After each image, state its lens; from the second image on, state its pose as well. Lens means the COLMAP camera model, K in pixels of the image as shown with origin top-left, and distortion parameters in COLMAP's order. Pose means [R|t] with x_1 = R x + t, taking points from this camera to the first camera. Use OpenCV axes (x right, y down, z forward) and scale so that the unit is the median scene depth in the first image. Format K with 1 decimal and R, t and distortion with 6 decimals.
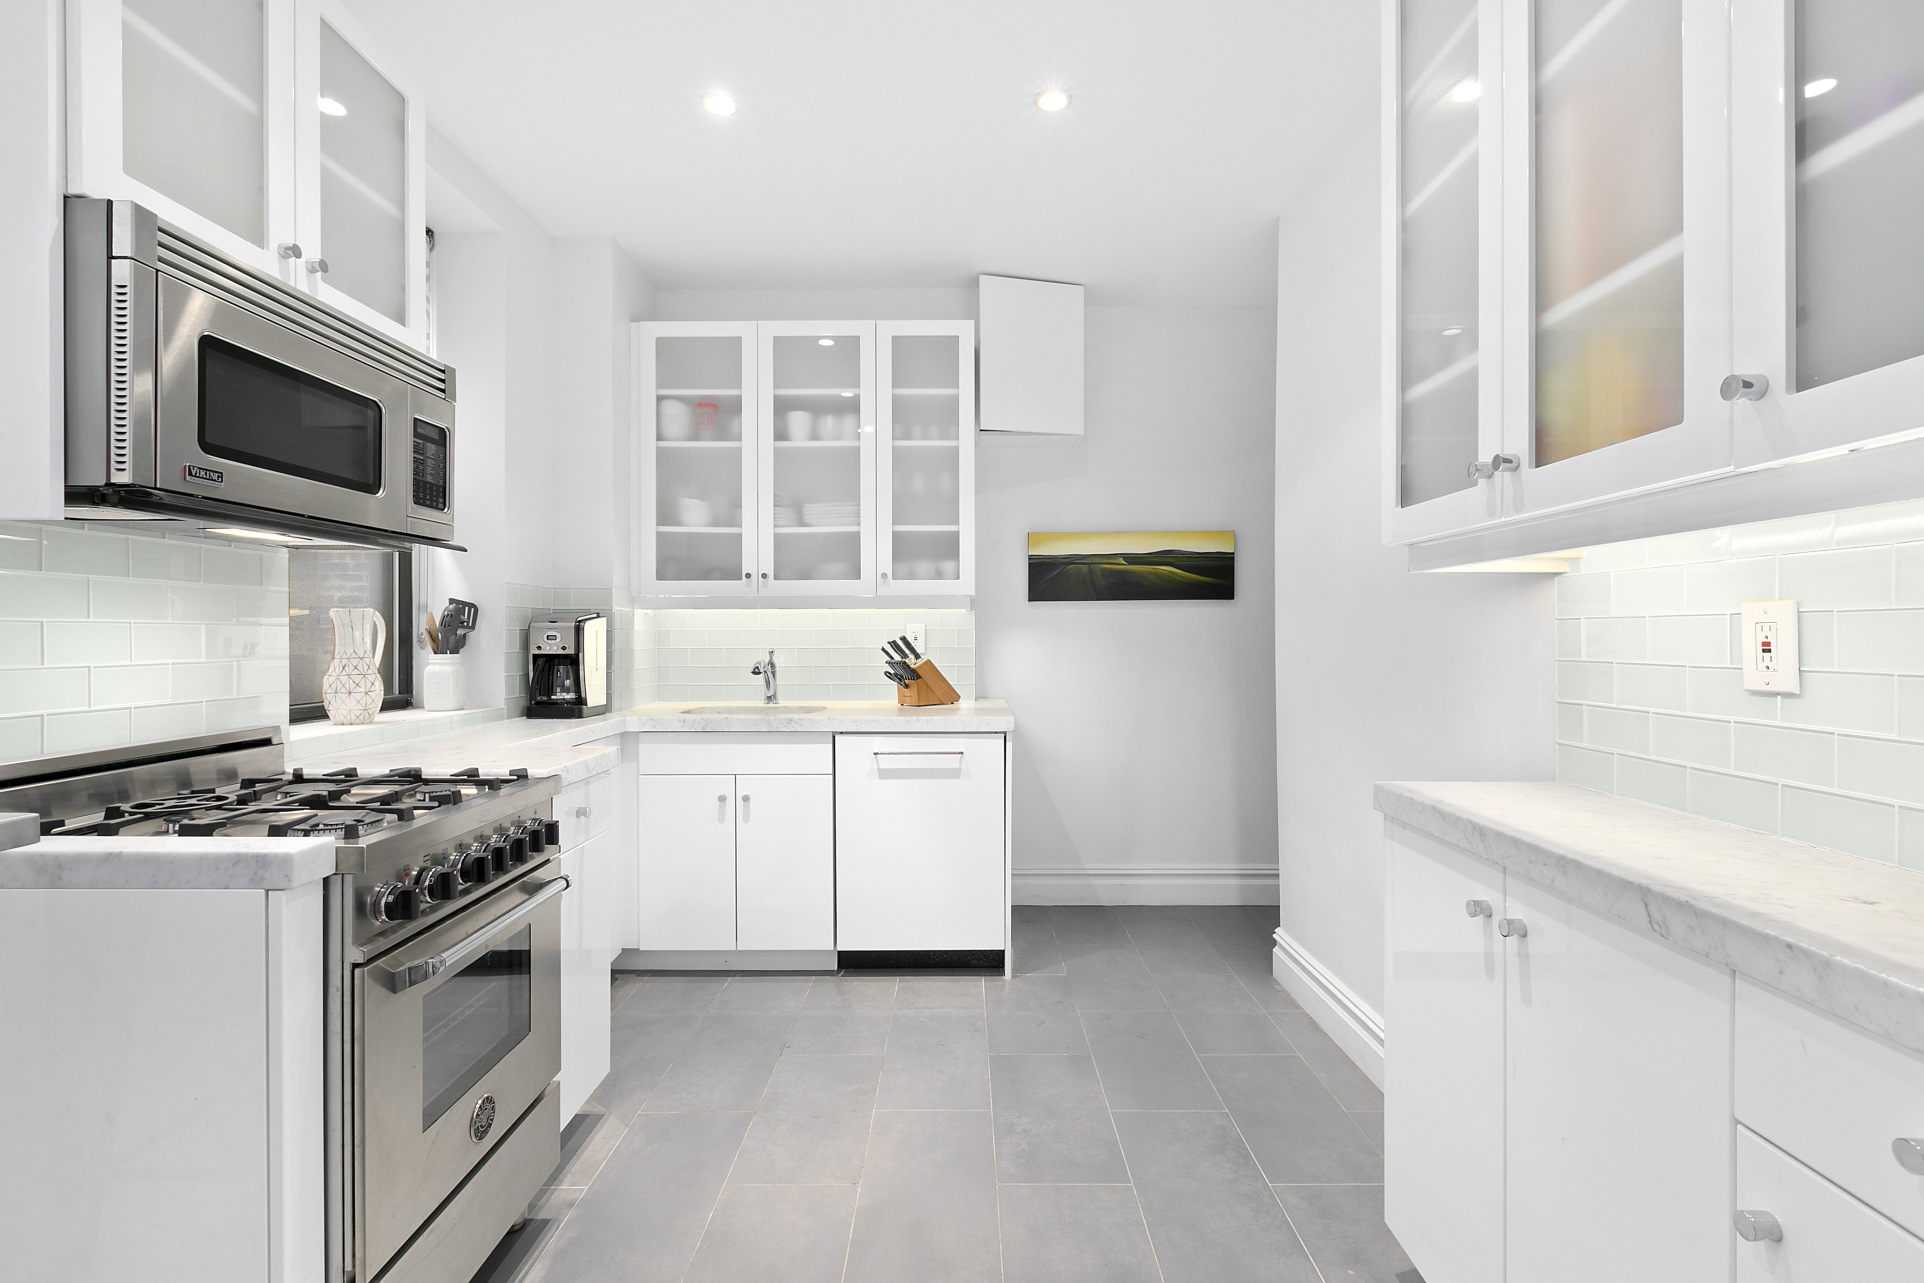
lens RADIAL K [[860.5, 0, 961.7], [0, 860.5, 638.6], [0, 0, 1]] dist [-0.000909, -0.000305]
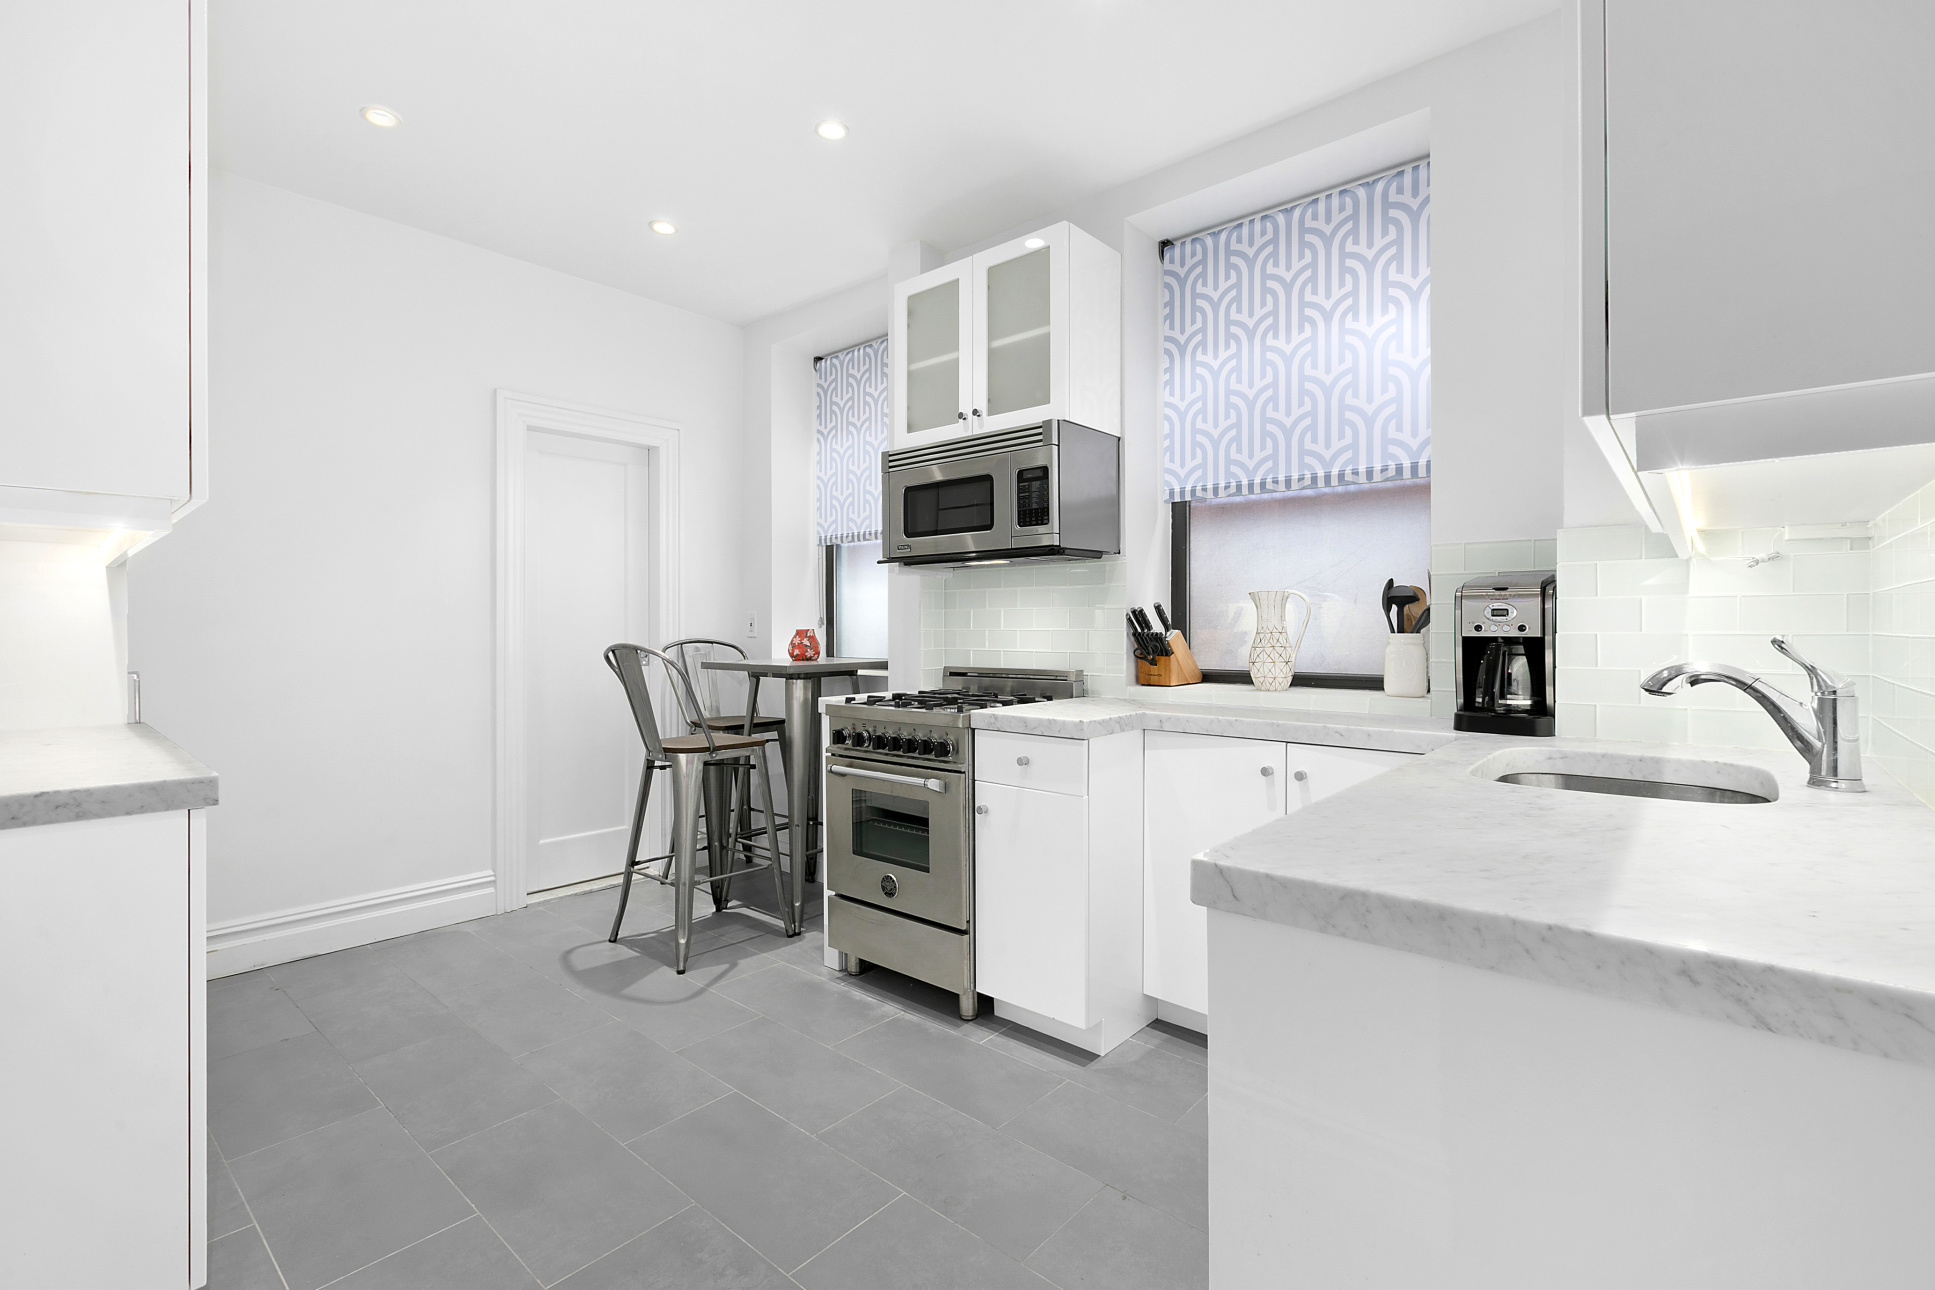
lens RADIAL K [[865.4, 0, 965.7], [0, 865.4, 631.6], [0, 0, 1]] dist [-0.000909, -0.000305]
pose [[-0.652149, -0.000529, -0.758090, 0.491529], [-0.004314, 0.999986, 0.003013, 0.020026], [0.758078, 0.005236, -0.652142, 1.617546]]
